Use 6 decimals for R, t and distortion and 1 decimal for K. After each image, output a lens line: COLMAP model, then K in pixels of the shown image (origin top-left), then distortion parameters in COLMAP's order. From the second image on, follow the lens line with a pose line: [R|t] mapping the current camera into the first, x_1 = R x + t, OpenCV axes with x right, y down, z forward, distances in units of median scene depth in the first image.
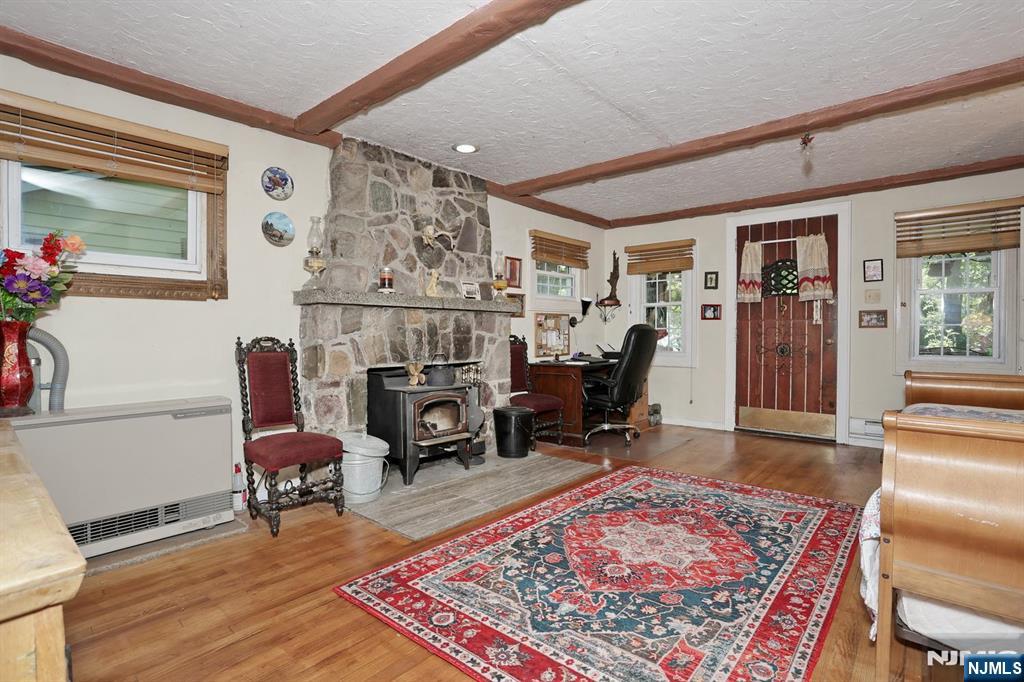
lens RADIAL K [[516.3, 0, 512.0], [0, 516.3, 341.0], [0, 0, 1]] dist [-0.092084, 0.044457]
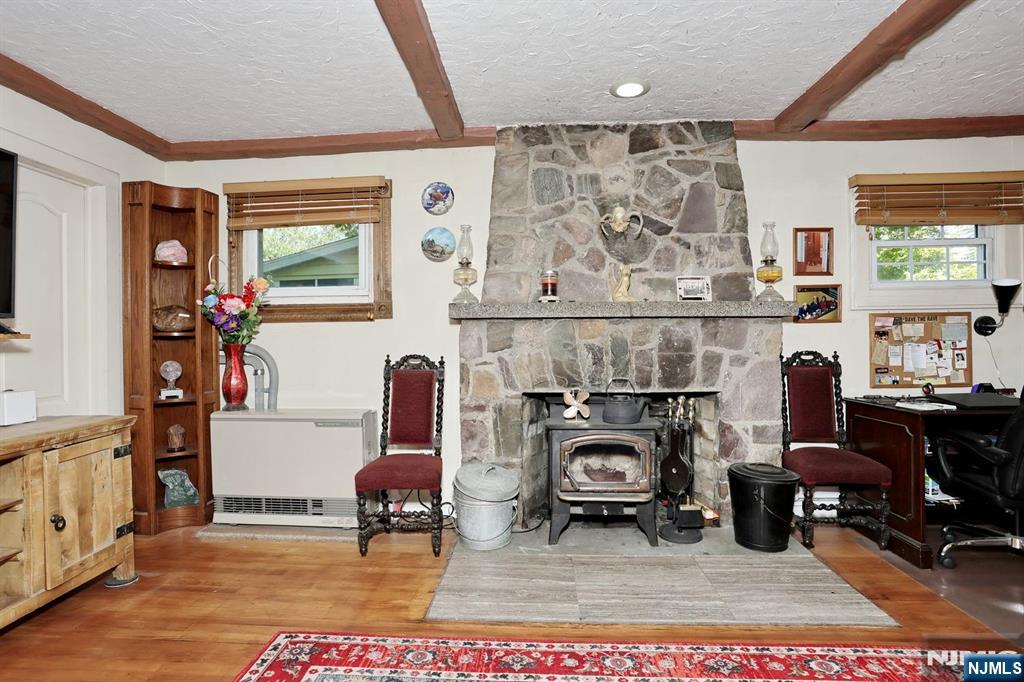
lens RADIAL K [[516.3, 0, 512.0], [0, 516.3, 341.0], [0, 0, 1]] dist [-0.092084, 0.044457]
pose [[0.593938, 0.000147, -0.804511, 0.368490], [-0.003911, 0.999989, -0.002705, -0.027456], [0.804502, 0.004753, 0.593932, 0.452851]]
